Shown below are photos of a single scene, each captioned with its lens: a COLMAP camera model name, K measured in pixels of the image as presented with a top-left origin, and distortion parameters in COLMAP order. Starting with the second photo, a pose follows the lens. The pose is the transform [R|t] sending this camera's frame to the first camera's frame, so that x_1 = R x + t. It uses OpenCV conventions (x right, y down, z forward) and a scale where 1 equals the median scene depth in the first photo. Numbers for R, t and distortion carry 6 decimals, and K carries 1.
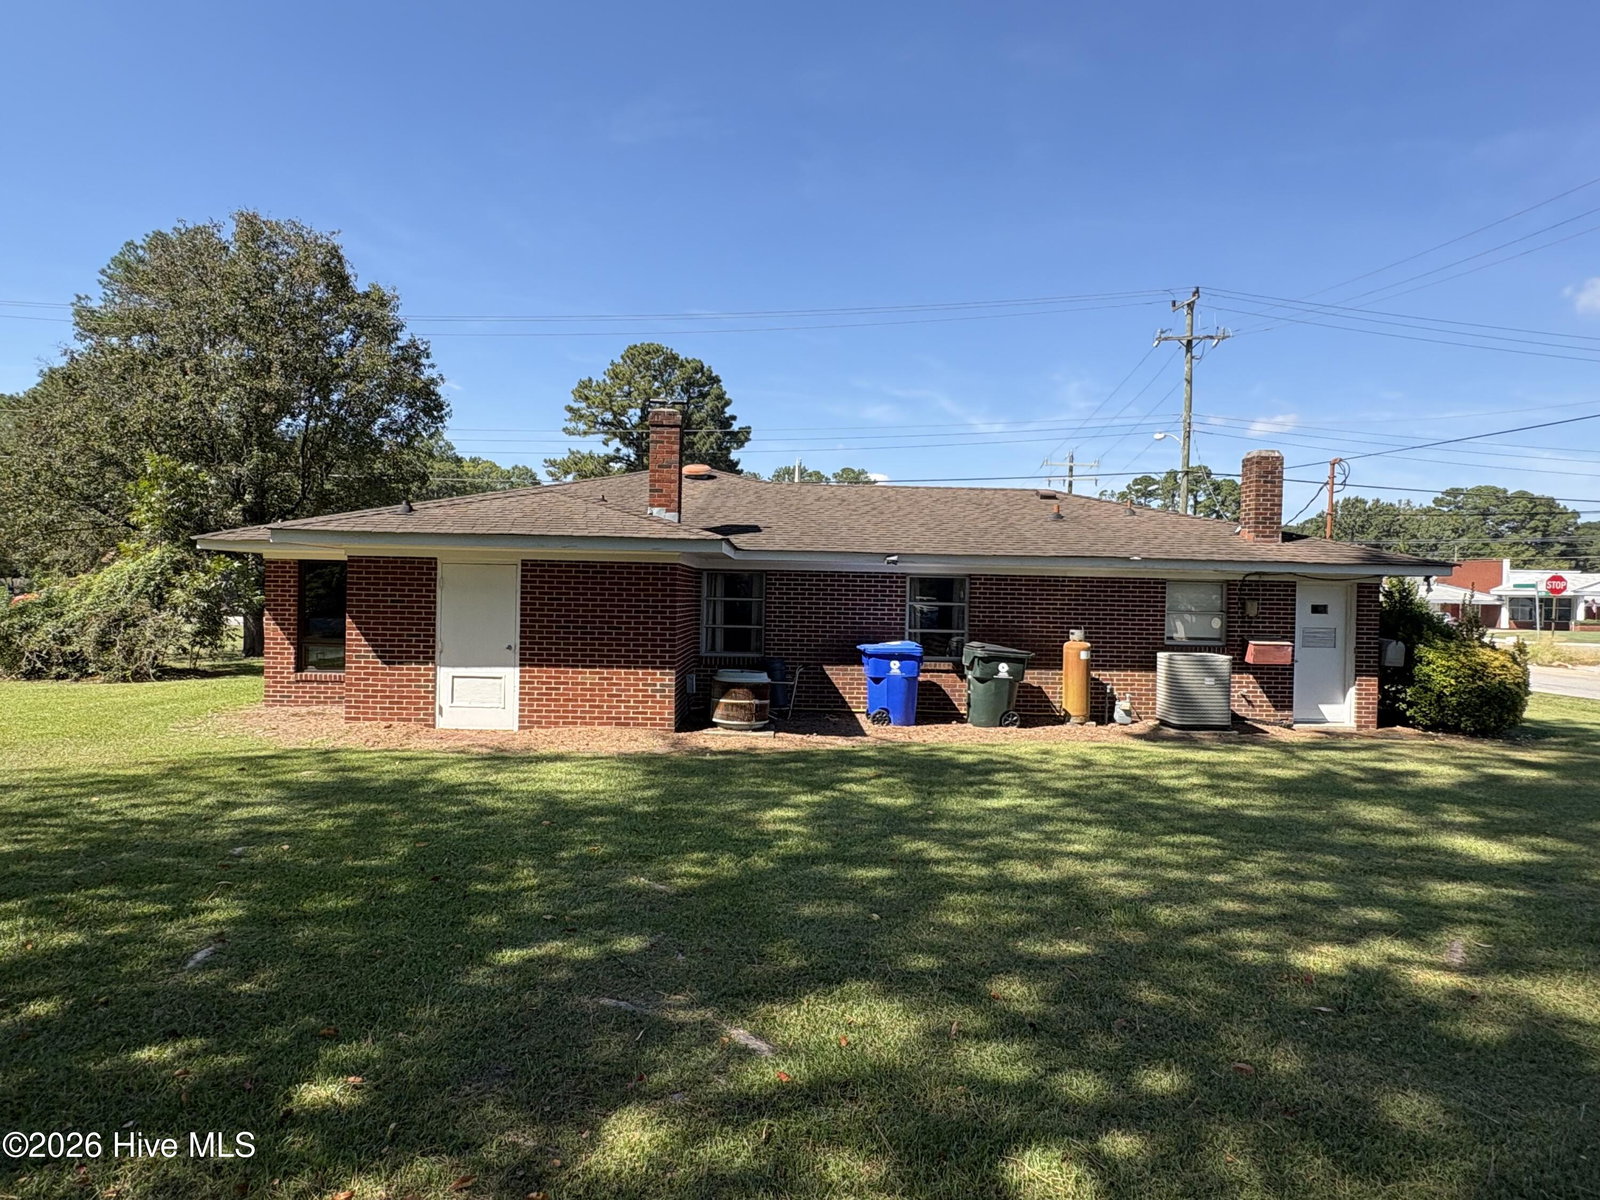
lens RADIAL K [[933.7, 0, 800.0], [0, 933.7, 600.0], [0, 0, 1]] dist [-0.006255, -0.002160]
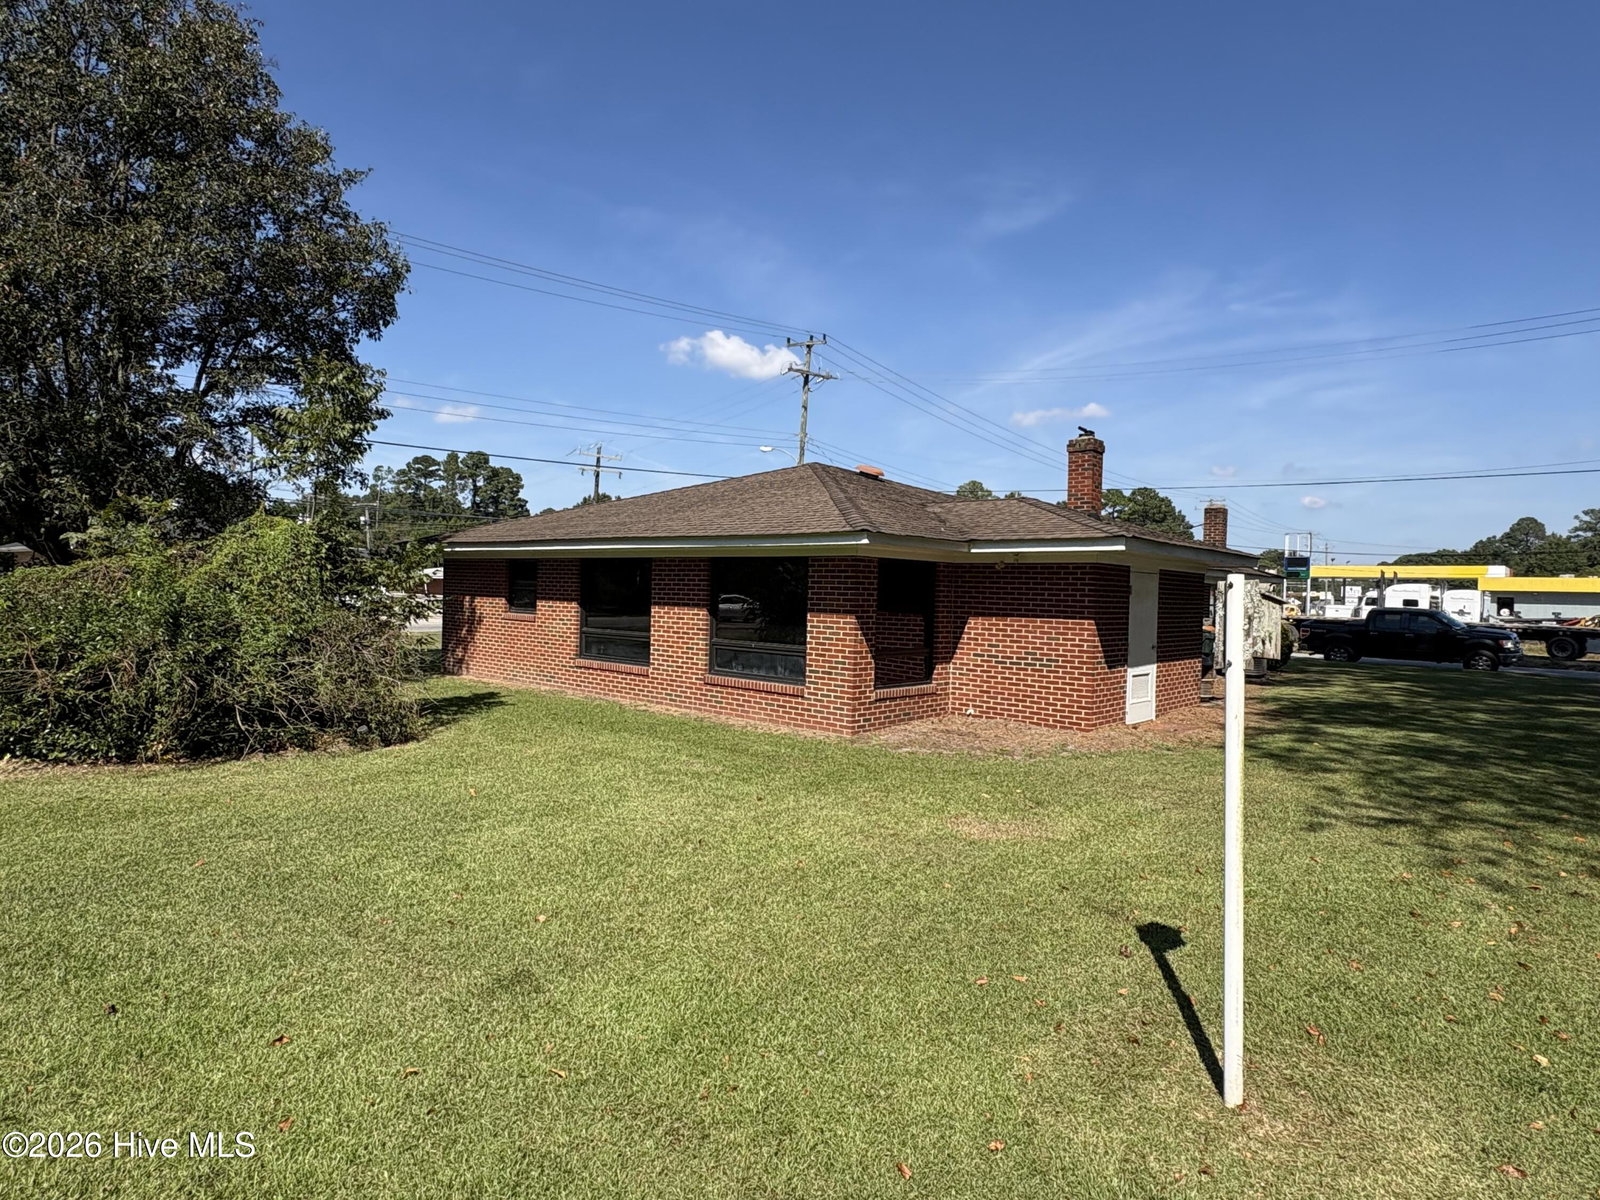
lens RADIAL K [[933.7, 0, 800.0], [0, 933.7, 600.0], [0, 0, 1]] dist [-0.006255, -0.002160]
pose [[0.626218, -0.007918, 0.779608, -0.157287], [-0.010237, 0.999779, 0.018378, -0.002102], [-0.779581, -0.019489, 0.625998, 0.069206]]
